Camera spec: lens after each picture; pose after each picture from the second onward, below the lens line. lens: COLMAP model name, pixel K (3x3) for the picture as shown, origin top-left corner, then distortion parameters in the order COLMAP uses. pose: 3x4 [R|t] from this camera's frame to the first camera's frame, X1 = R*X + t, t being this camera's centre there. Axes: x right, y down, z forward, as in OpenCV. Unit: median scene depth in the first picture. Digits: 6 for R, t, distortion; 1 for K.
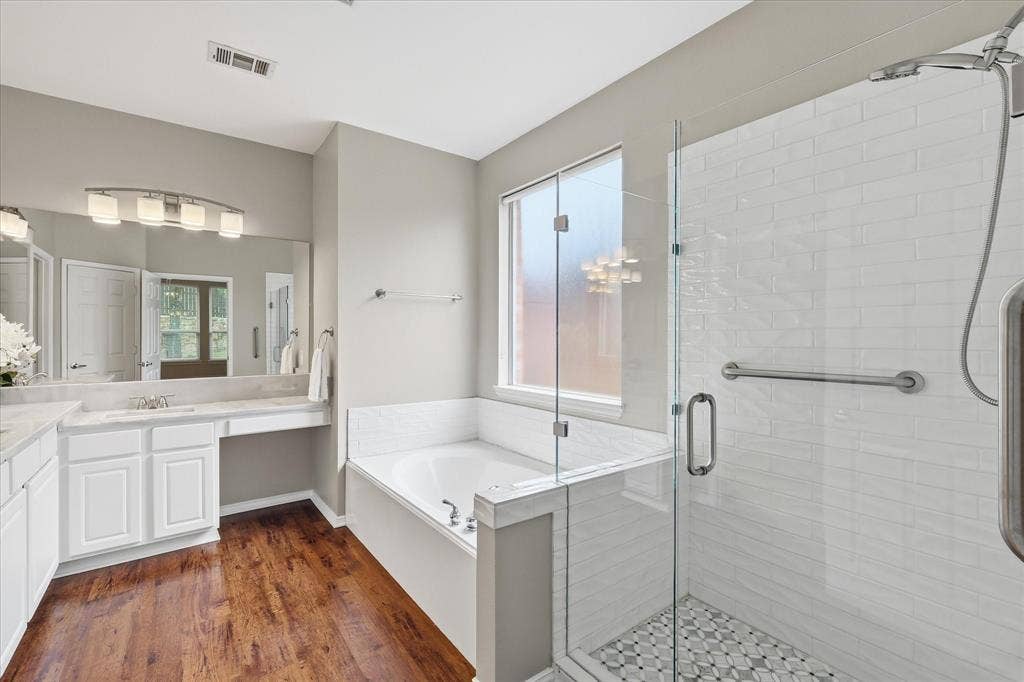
lens RADIAL K [[447.8, 0, 504.9], [0, 447.8, 338.1], [0, 0, 1]] dist [0.011489, 0.000244]
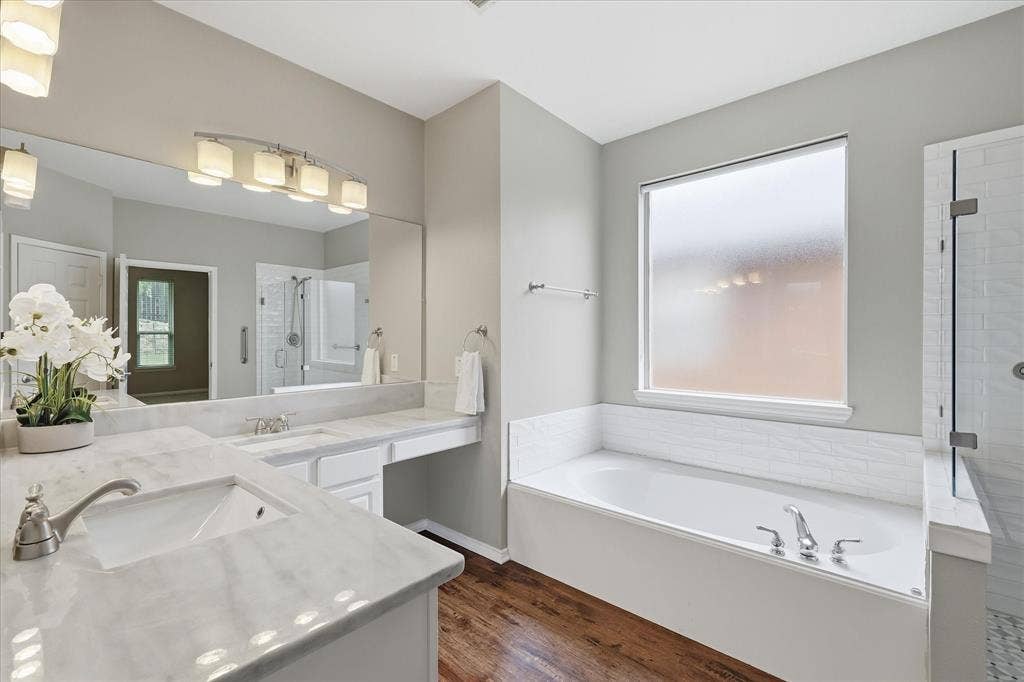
lens RADIAL K [[447.8, 0, 515.0], [0, 447.8, 341.7], [0, 0, 1]] dist [0.011489, 0.000244]
pose [[0.978629, -0.004173, 0.205594, -0.517300], [0.003398, 0.999986, 0.004125, 0.002209], [-0.205608, -0.003338, 0.978629, 0.170105]]
